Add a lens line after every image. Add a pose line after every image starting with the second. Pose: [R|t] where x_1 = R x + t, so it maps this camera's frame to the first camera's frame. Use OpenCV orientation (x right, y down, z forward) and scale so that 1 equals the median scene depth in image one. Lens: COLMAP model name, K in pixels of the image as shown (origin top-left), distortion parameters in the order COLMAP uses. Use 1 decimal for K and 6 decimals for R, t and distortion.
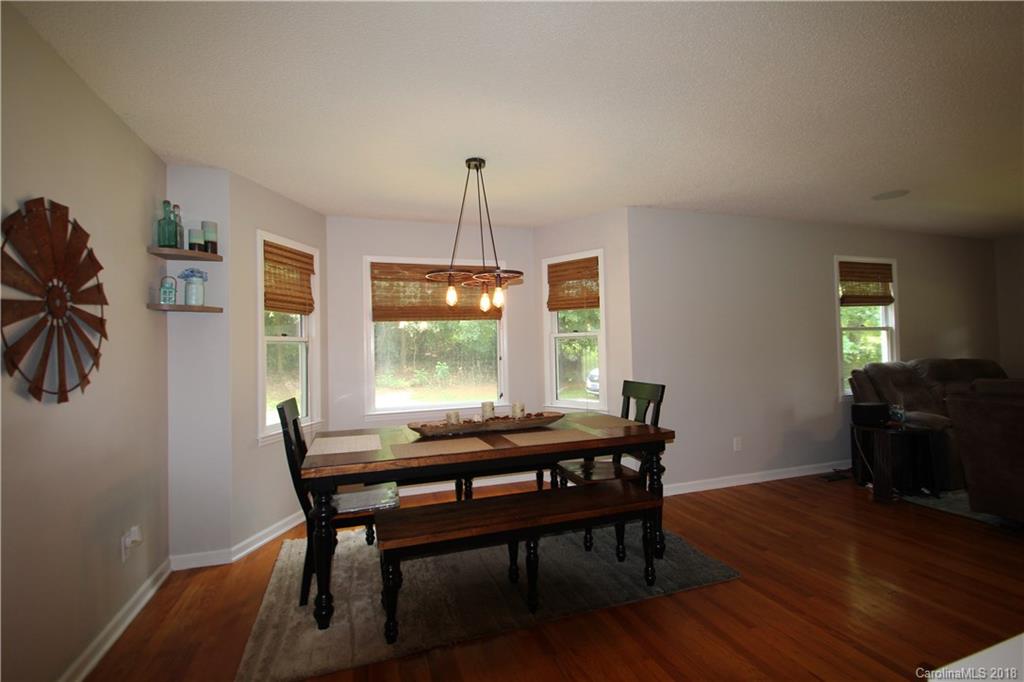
lens RADIAL K [[480.1, 0, 527.2], [0, 480.1, 336.3], [0, 0, 1]] dist [0.000078, 0.000149]
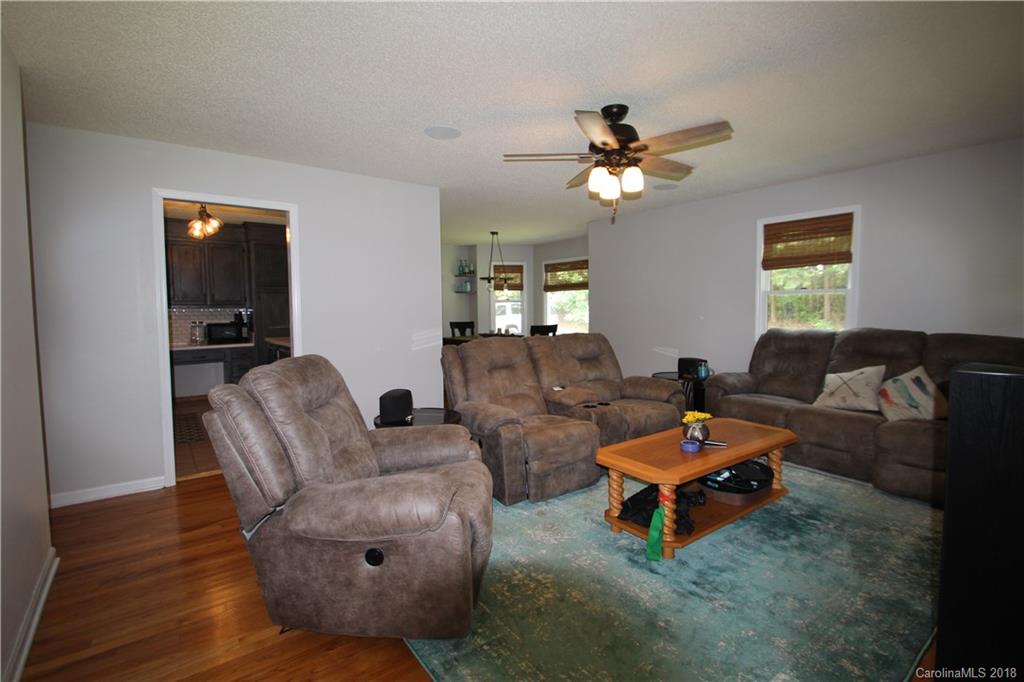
lens RADIAL K [[480.1, 0, 527.2], [0, 480.1, 336.3], [0, 0, 1]] dist [0.000078, 0.000149]
pose [[0.307723, 0.074782, -0.948533, 2.463064], [0.014349, 0.996428, 0.083213, -0.029573], [0.951368, -0.039217, 0.305550, 0.398947]]
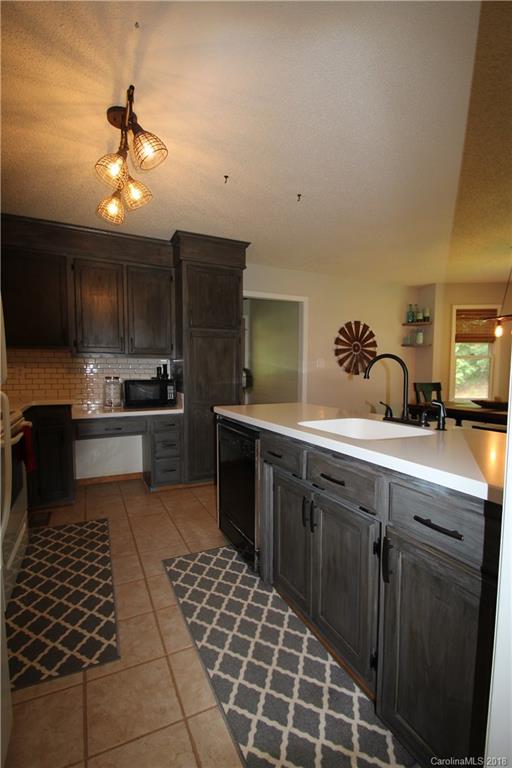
lens RADIAL K [[360.1, 0, 256.5], [0, 360.1, 396.5], [0, 0, 1]] dist [0.000078, 0.000149]
pose [[0.085756, 0.093992, -0.991873, 1.110525], [0.007629, 0.995449, 0.094991, 0.020612], [0.996287, -0.015713, 0.084648, 0.002423]]
